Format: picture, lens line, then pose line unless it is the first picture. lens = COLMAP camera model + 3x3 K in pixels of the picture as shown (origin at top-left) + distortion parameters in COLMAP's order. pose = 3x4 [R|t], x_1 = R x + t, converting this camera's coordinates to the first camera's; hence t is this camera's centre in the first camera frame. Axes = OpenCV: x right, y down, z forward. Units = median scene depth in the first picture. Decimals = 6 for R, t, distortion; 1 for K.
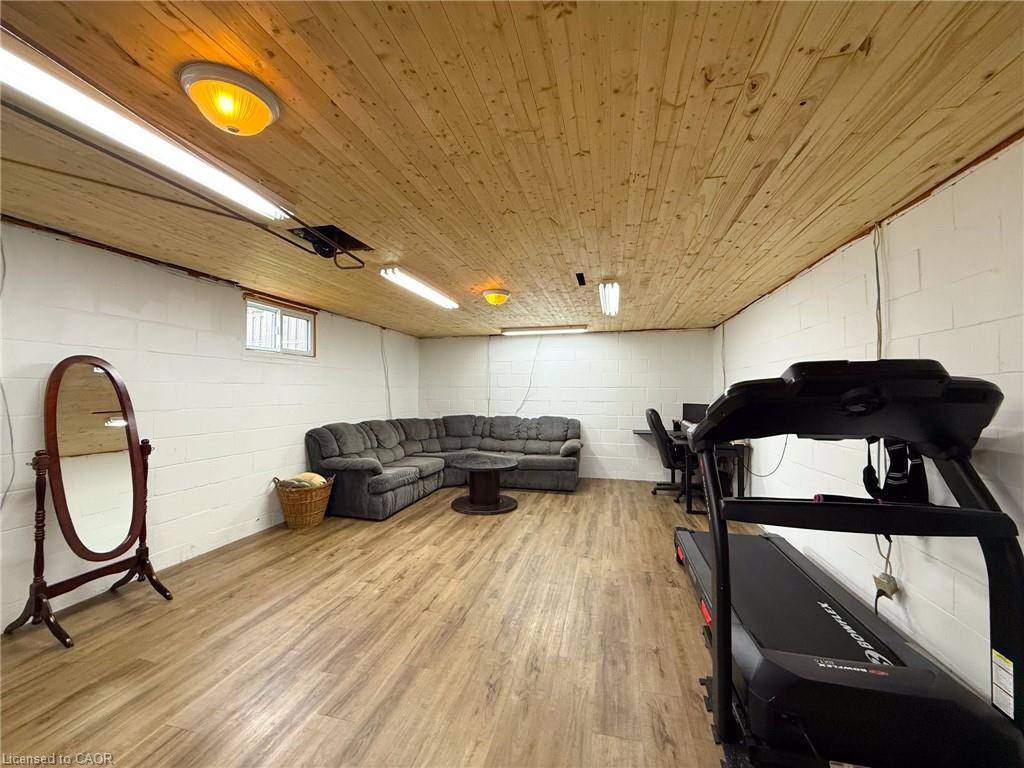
lens RADIAL K [[408.5, 0, 510.4], [0, 408.5, 385.6], [0, 0, 1]] dist [-0.001775, 0.000572]
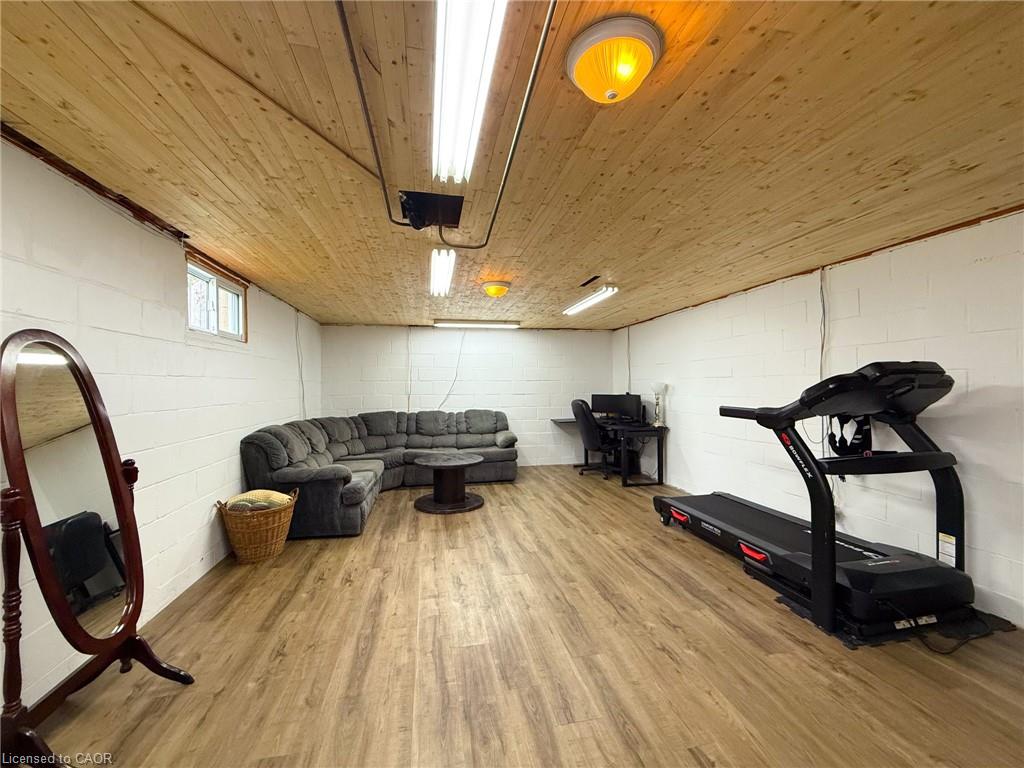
lens RADIAL K [[408.5, 0, 510.5], [0, 408.5, 385.3], [0, 0, 1]] dist [-0.001775, 0.000572]
pose [[0.902478, -0.007648, 0.430667, -0.379604], [0.001697, 0.999898, 0.014200, 0.001482], [-0.430732, -0.012084, 0.902399, 0.080250]]
